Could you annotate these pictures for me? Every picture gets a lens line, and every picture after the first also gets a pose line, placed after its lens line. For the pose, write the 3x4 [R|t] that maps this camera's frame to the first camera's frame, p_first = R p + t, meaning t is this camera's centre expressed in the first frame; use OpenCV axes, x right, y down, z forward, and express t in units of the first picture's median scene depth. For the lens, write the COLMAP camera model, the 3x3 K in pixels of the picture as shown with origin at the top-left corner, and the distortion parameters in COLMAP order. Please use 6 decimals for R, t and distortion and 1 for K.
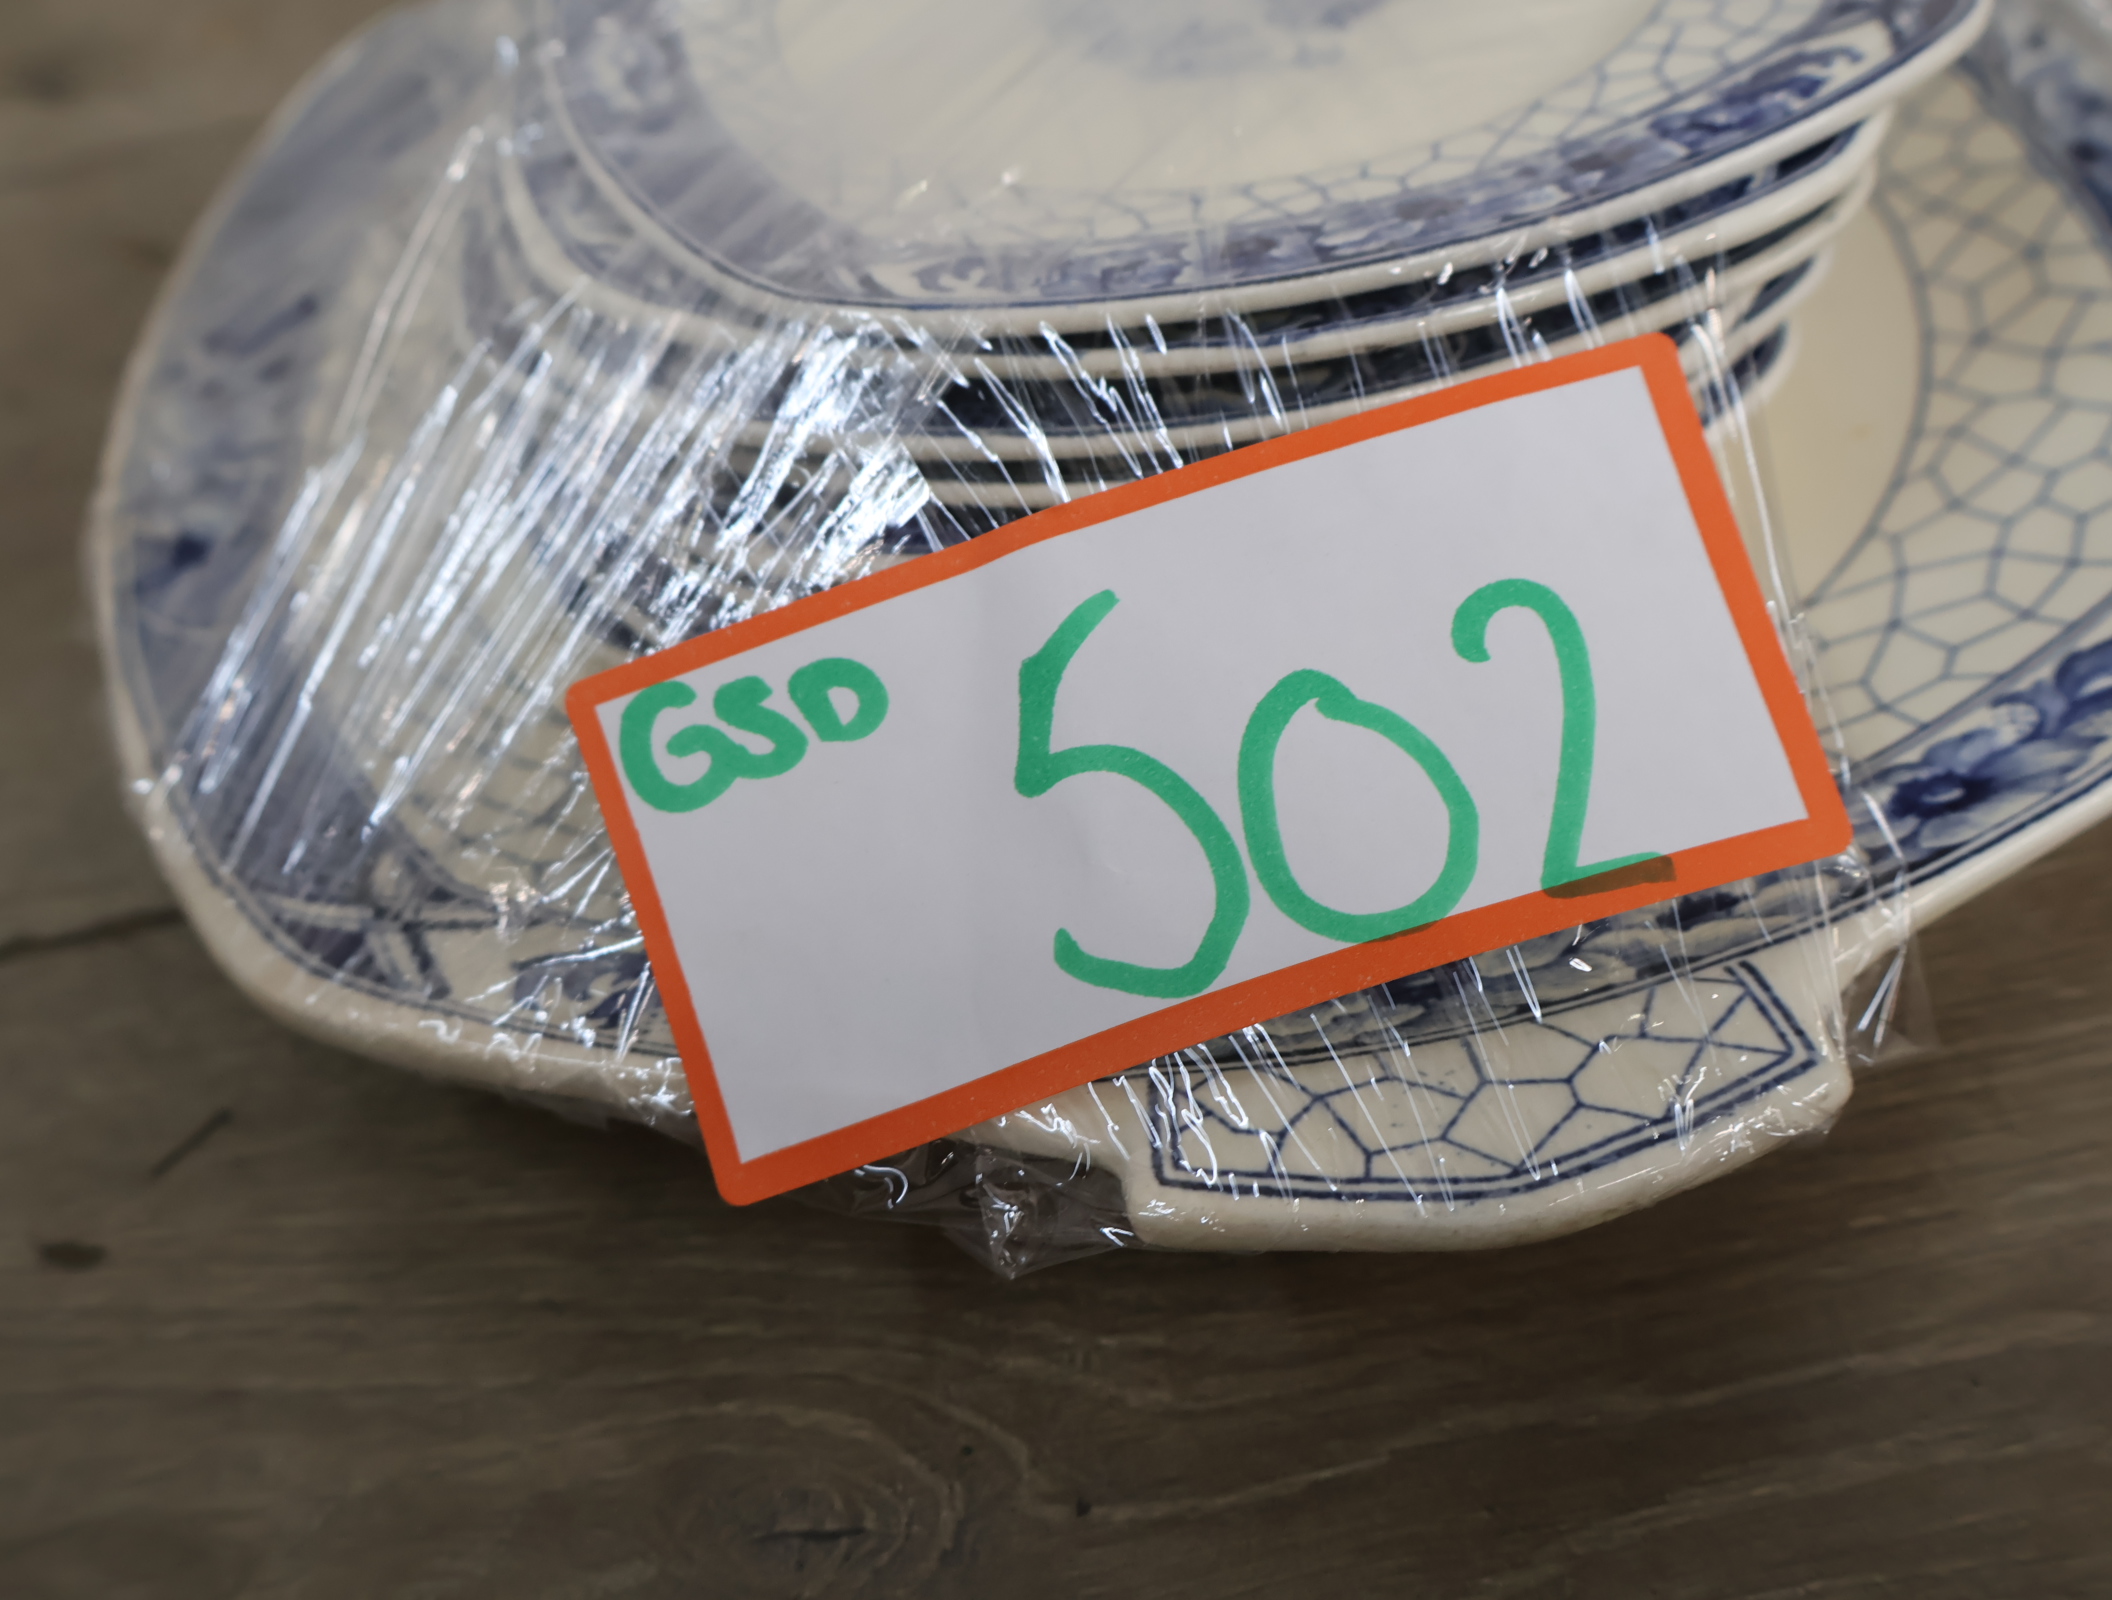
lens RADIAL K [[2233.4, 0, 1049.6], [0, 2233.4, 824.2], [0, 0, 1]] dist [0.012515, -0.030057]
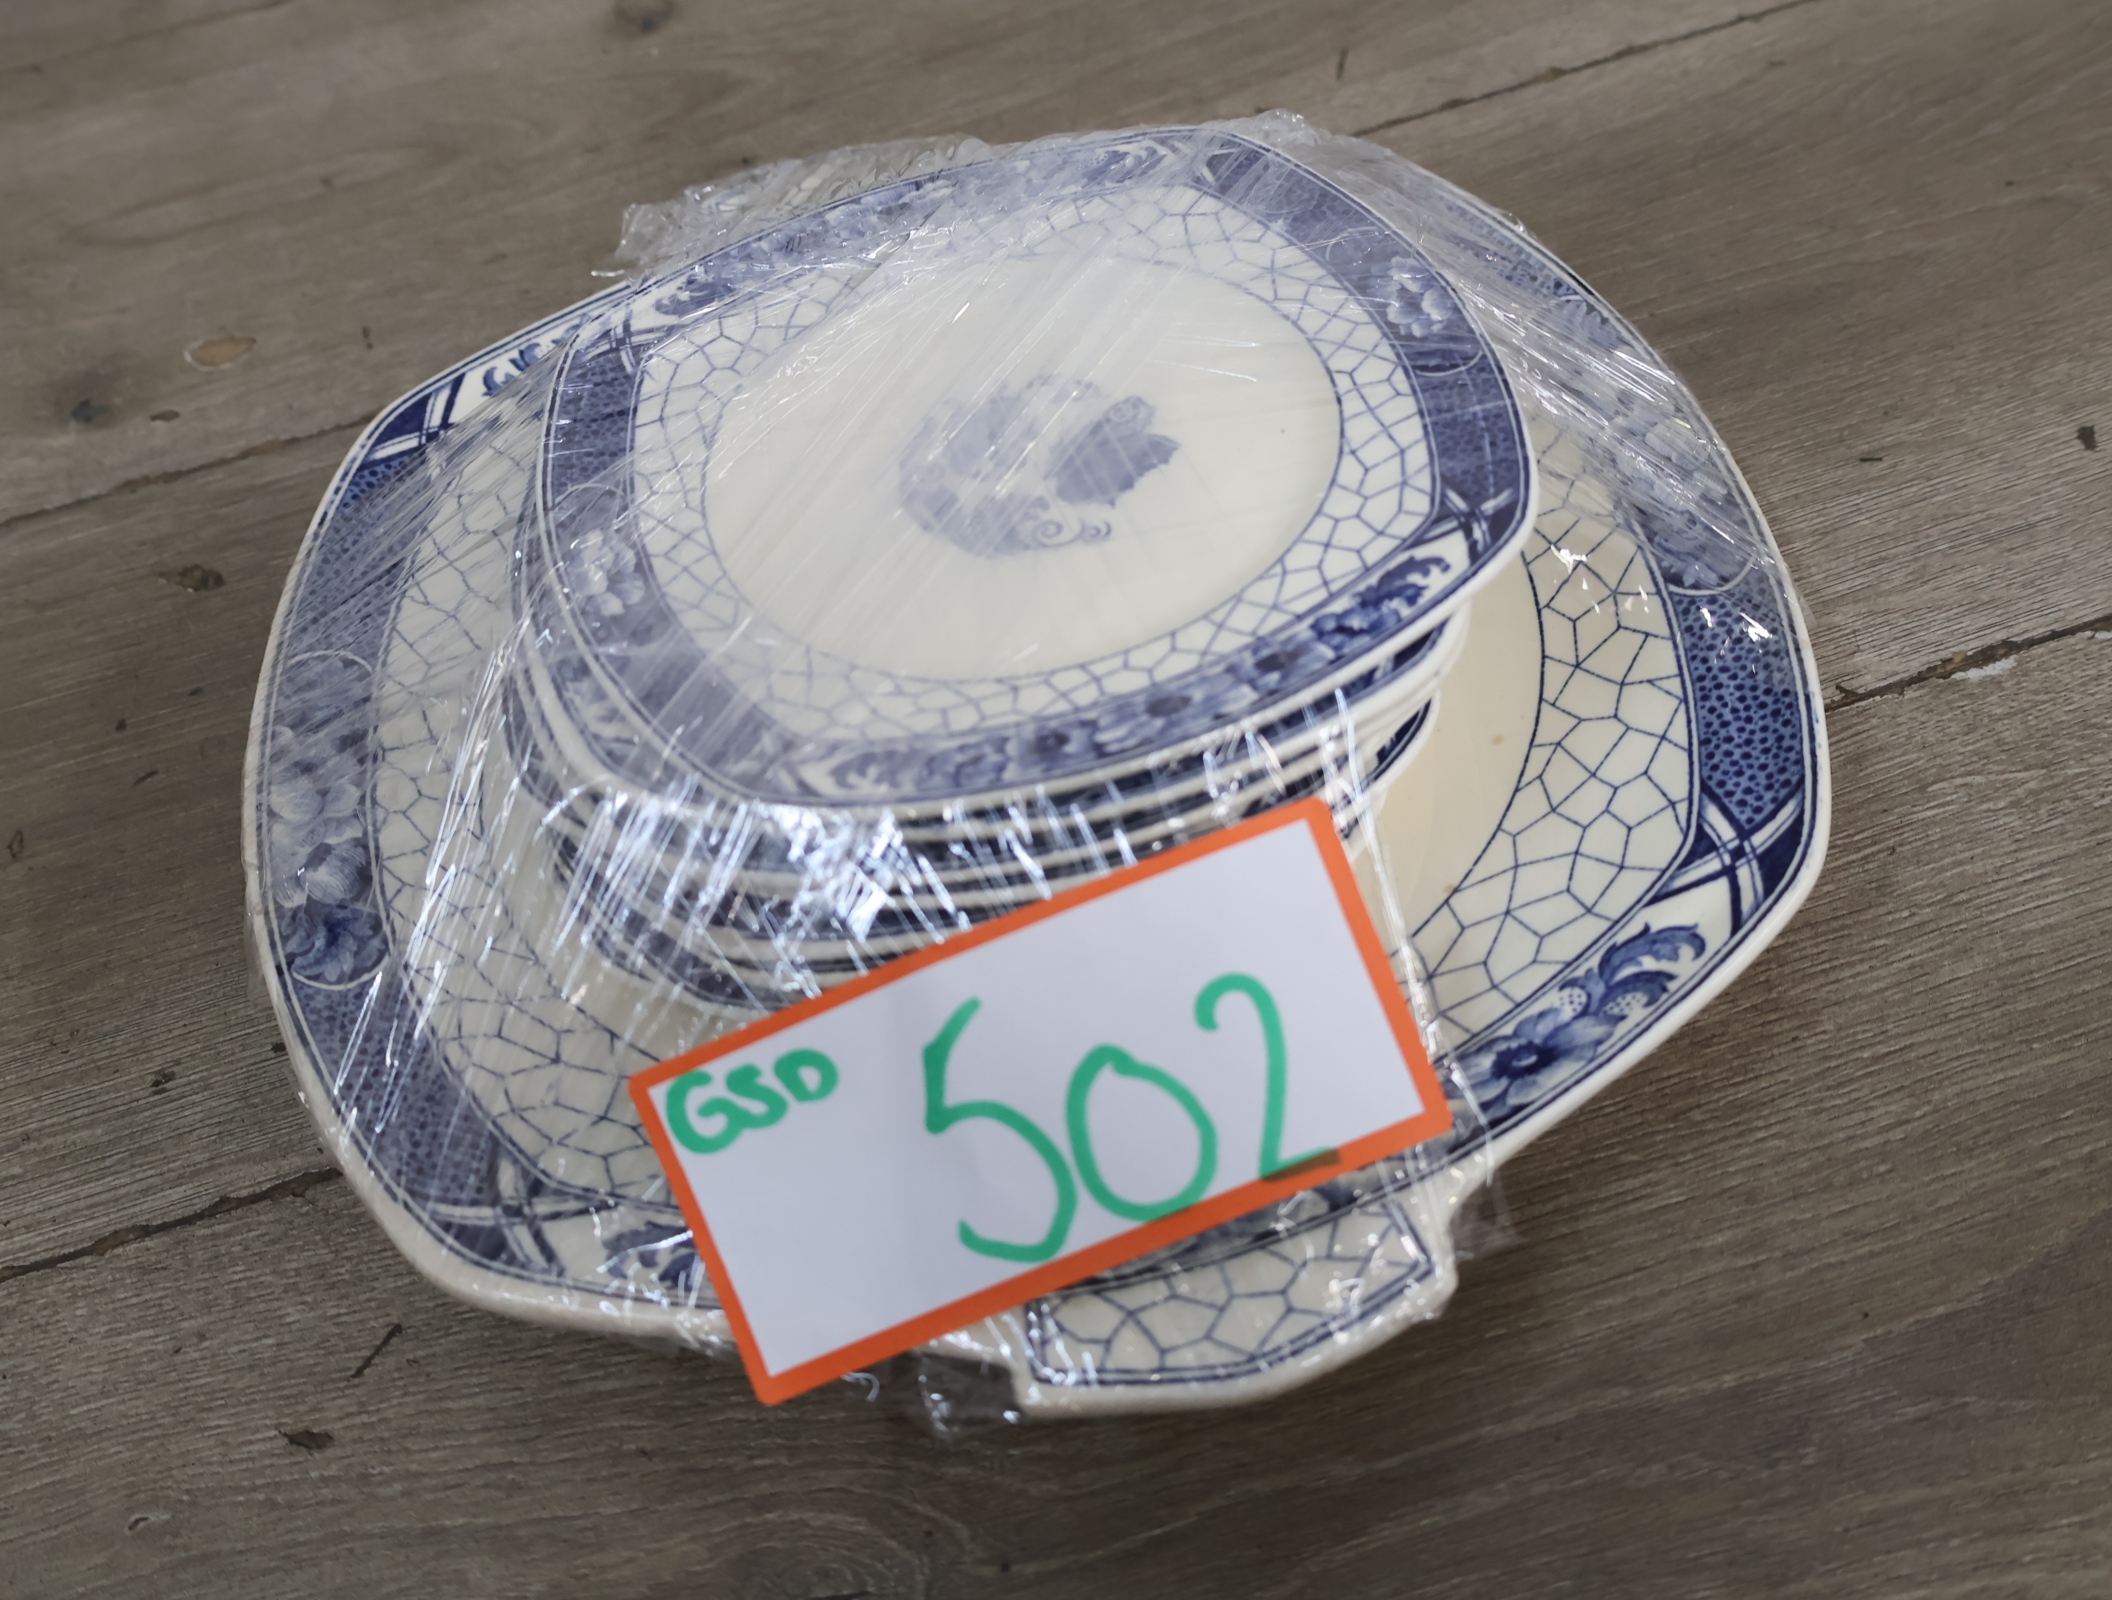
lens RADIAL K [[2183.2, 0, 1066.5], [0, 2183.2, 821.0], [0, 0, 1]] dist [-0.010216, 0.010059]
pose [[0.995873, -0.079384, 0.043989, 0.031005], [0.076299, 0.994773, 0.067868, -0.309209], [-0.049147, -0.064231, 0.996724, -0.485493]]
